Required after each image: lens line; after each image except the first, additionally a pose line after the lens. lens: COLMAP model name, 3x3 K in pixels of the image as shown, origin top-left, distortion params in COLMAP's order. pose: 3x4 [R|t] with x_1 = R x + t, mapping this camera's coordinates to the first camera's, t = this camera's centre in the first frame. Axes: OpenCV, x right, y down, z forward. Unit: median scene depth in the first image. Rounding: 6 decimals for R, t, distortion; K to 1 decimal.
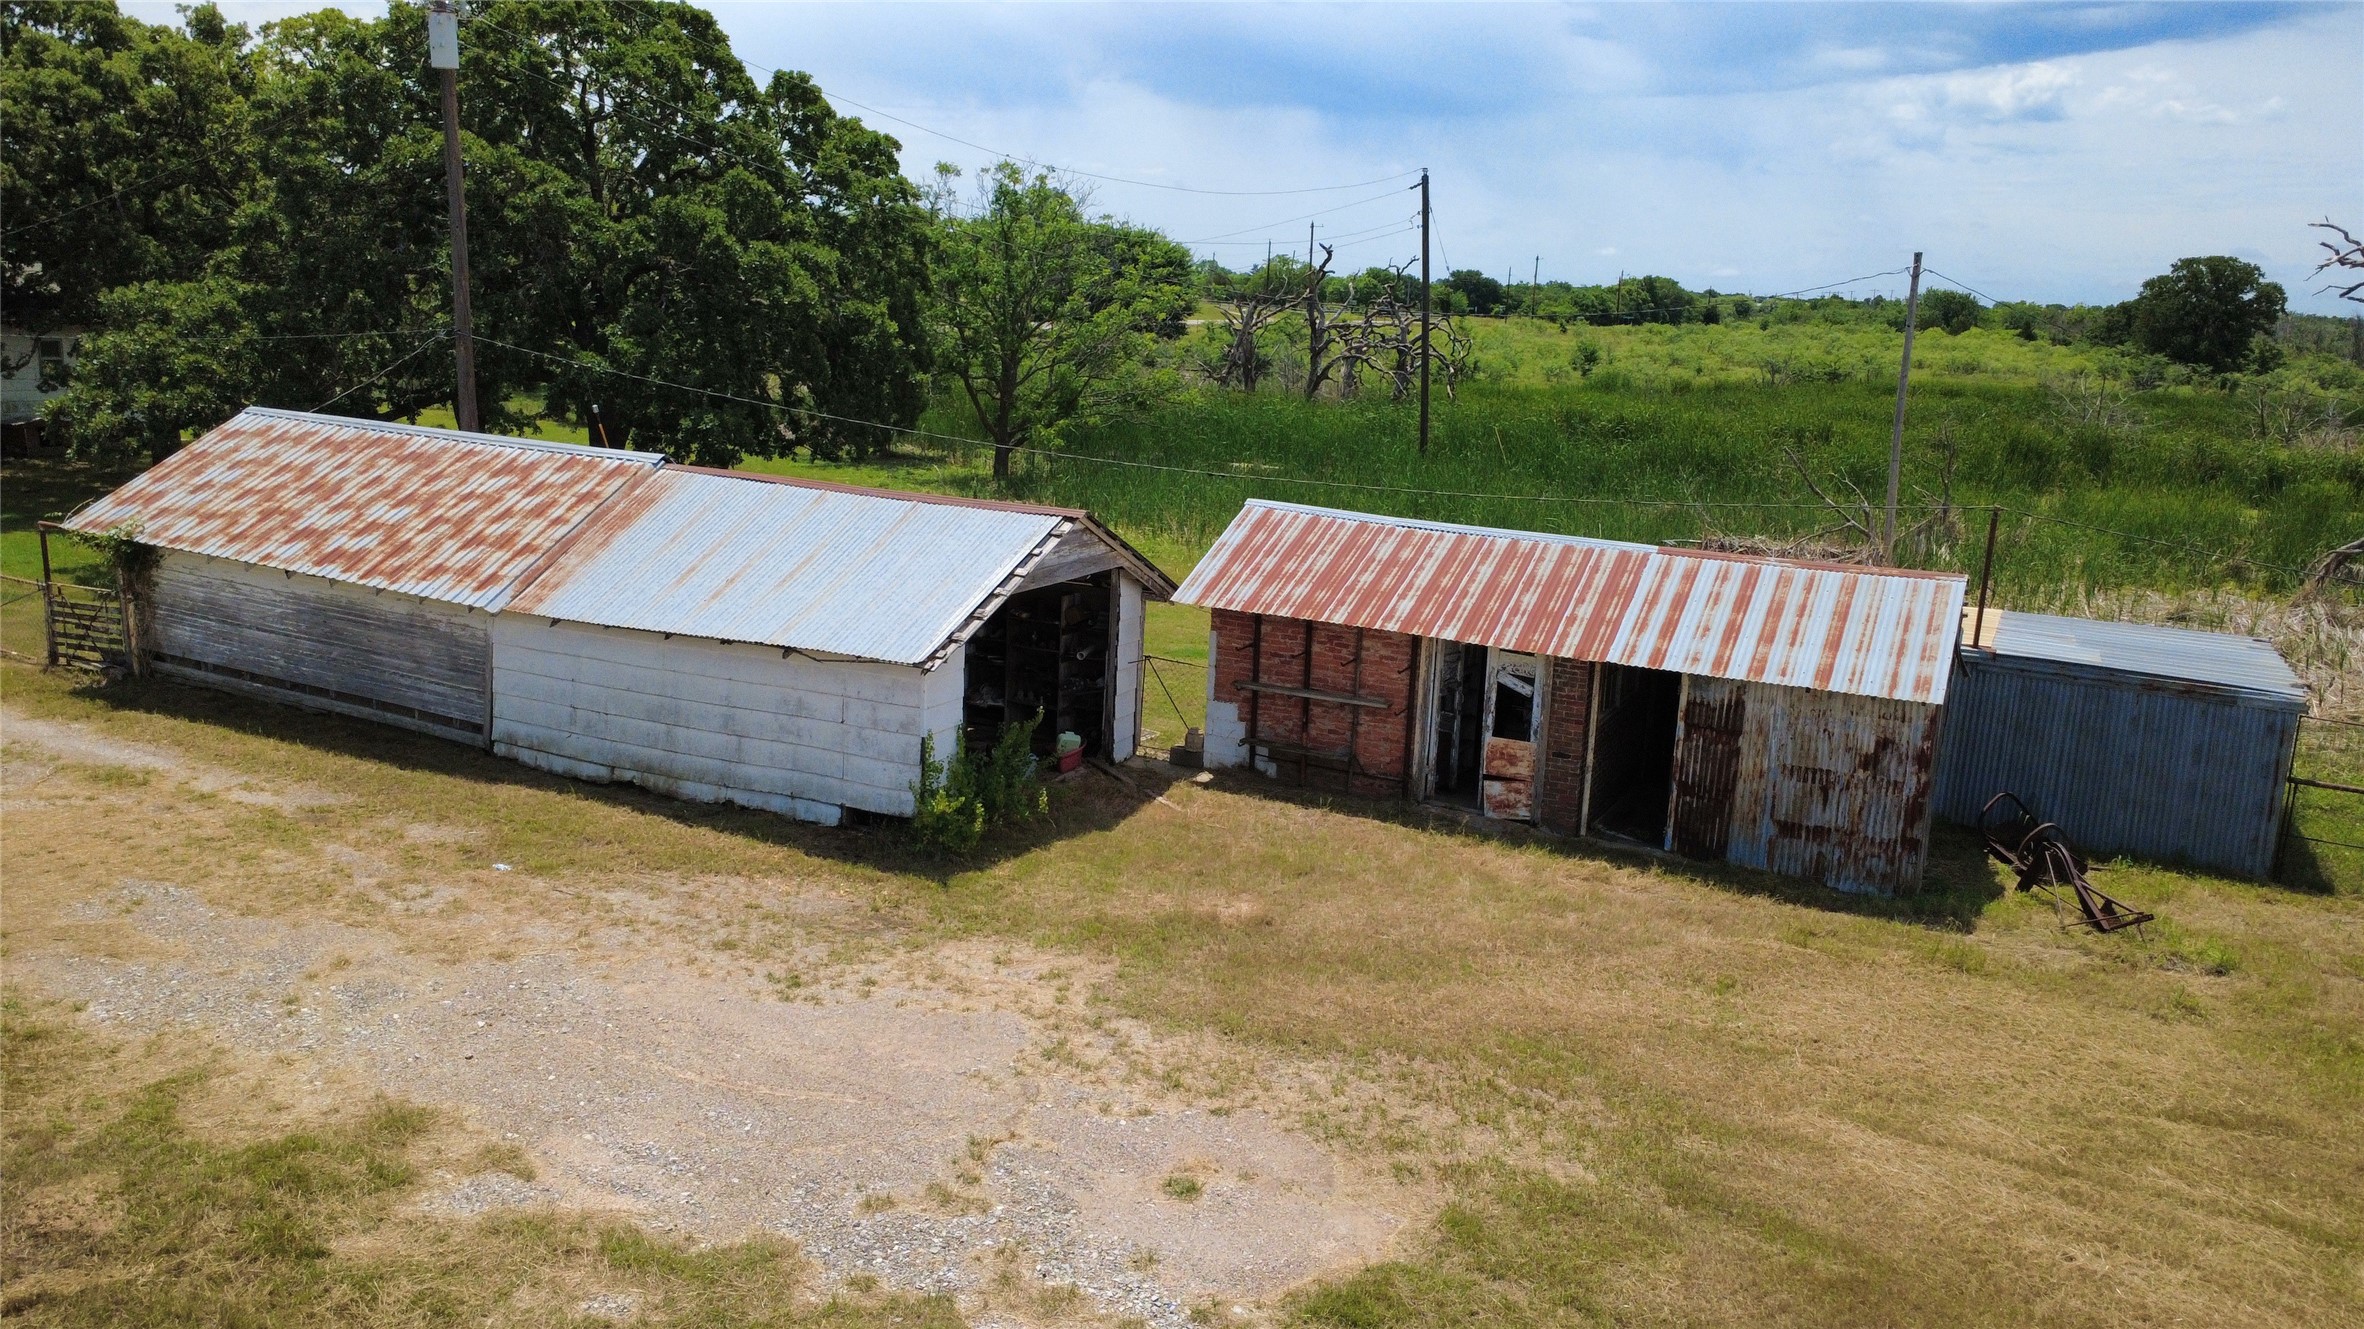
lens RADIAL K [[1720.5, 0, 1183.2], [0, 1720.5, 669.3], [0, 0, 1]] dist [-0.002128, 0.000808]
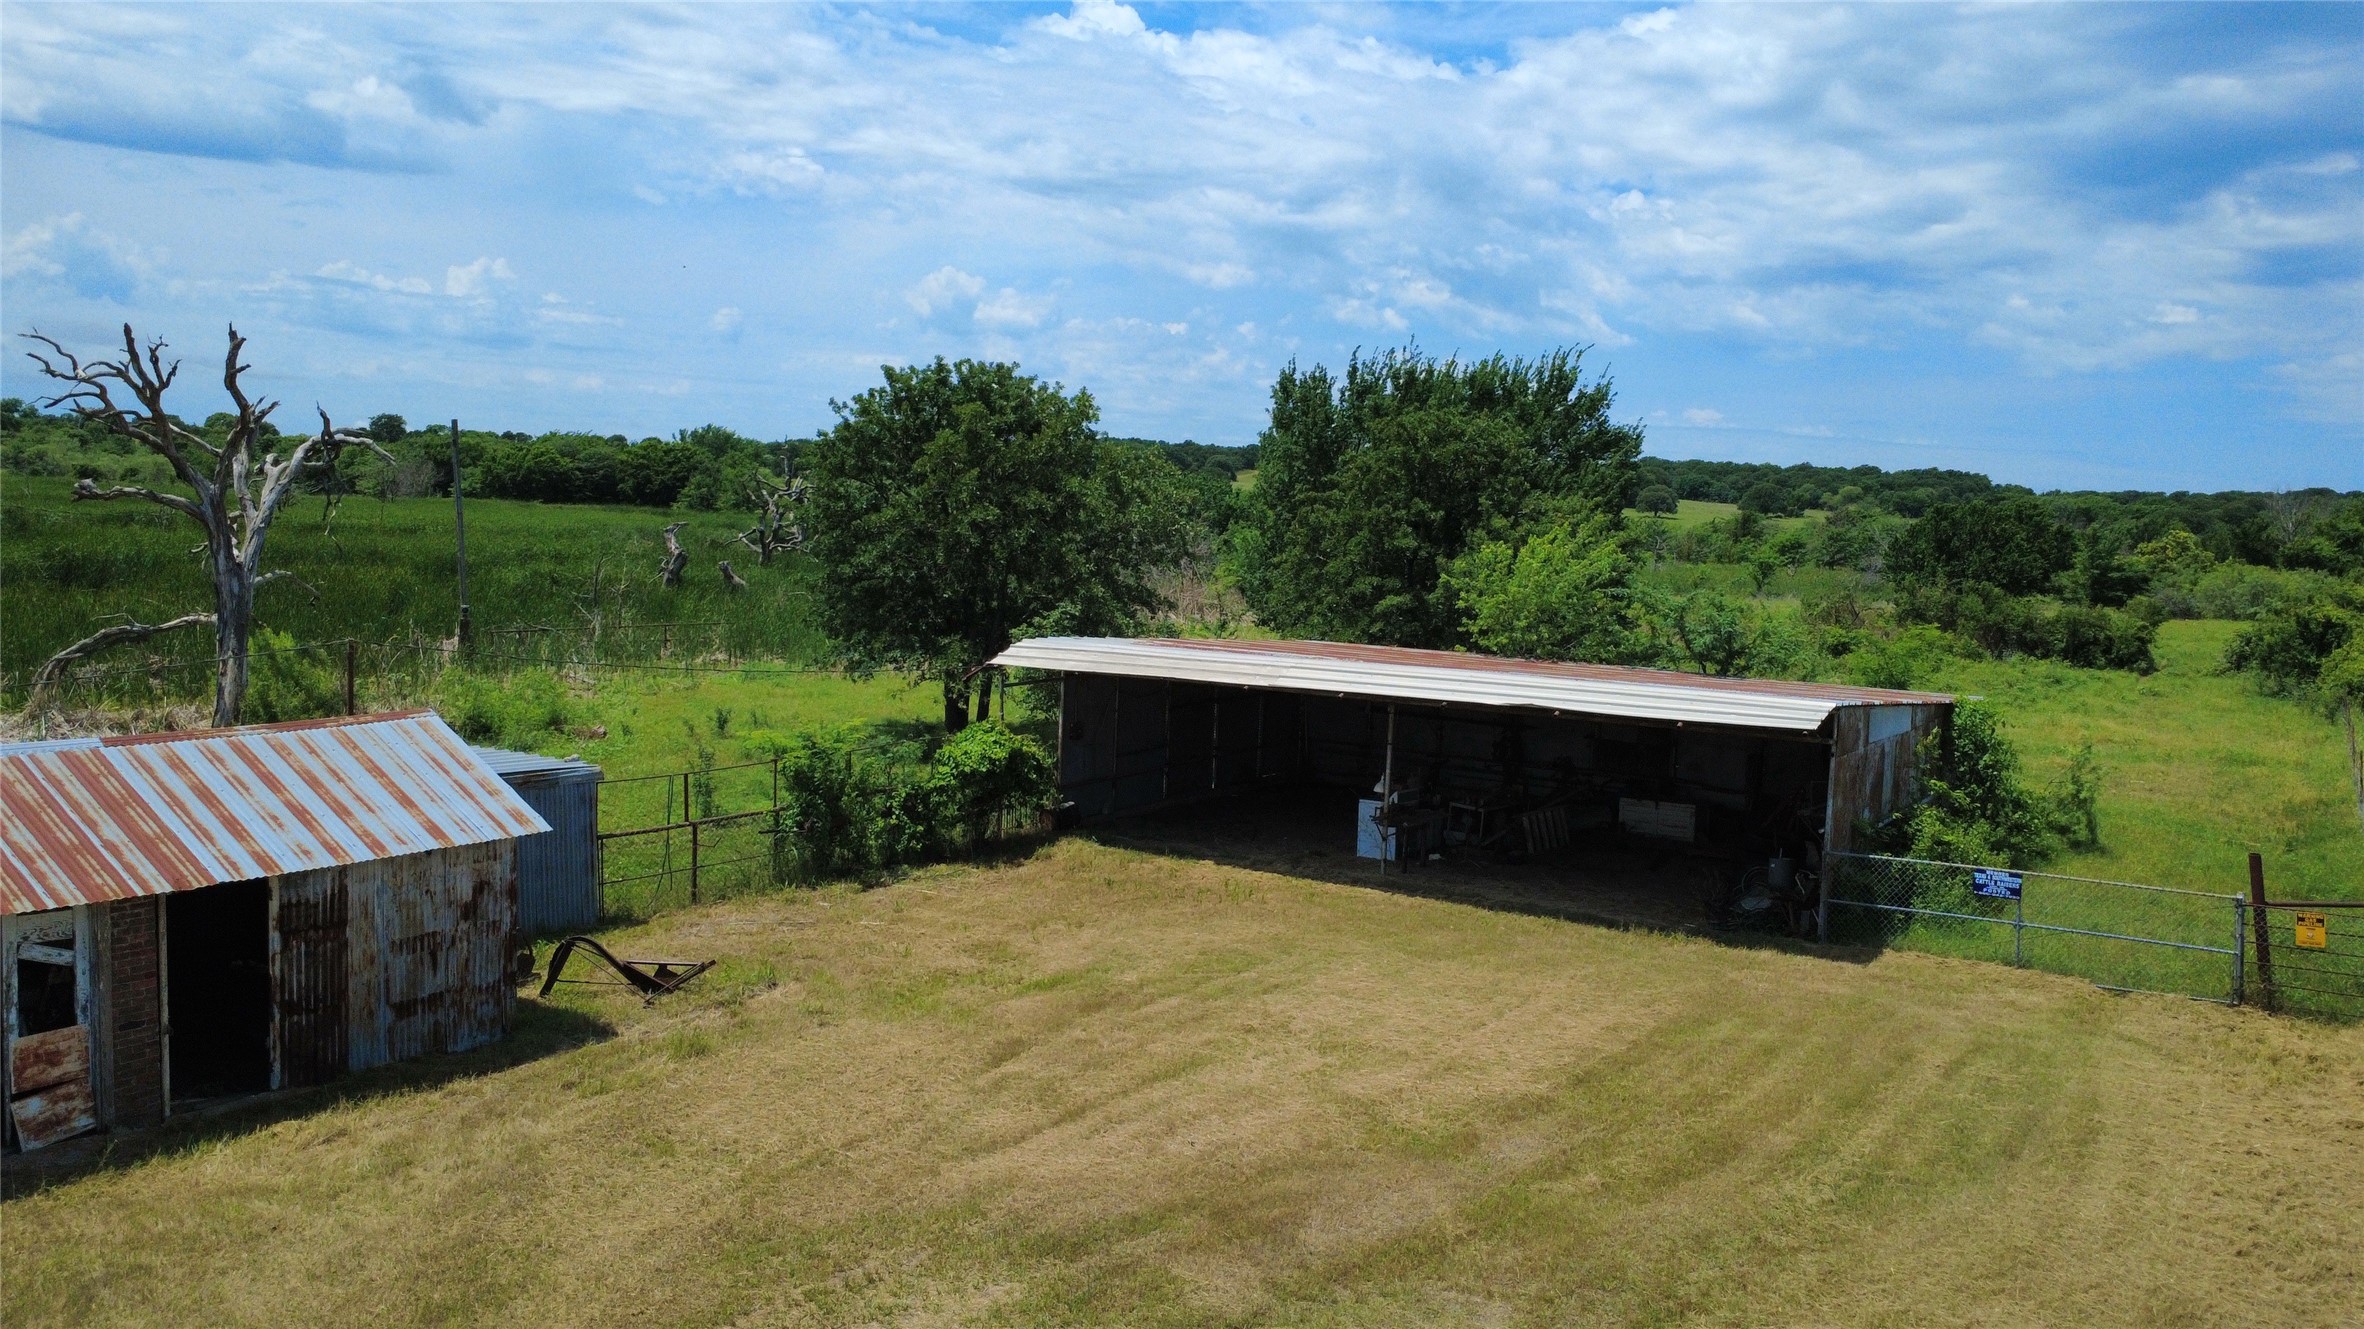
lens RADIAL K [[1720.5, 0, 1183.6], [0, 1720.5, 663.3], [0, 0, 1]] dist [-0.002128, 0.000808]
pose [[0.086563, -0.123547, 0.988556, -0.497546], [0.163723, 0.980553, 0.108210, -0.119287], [-0.982701, 0.152483, 0.105107, 0.469321]]
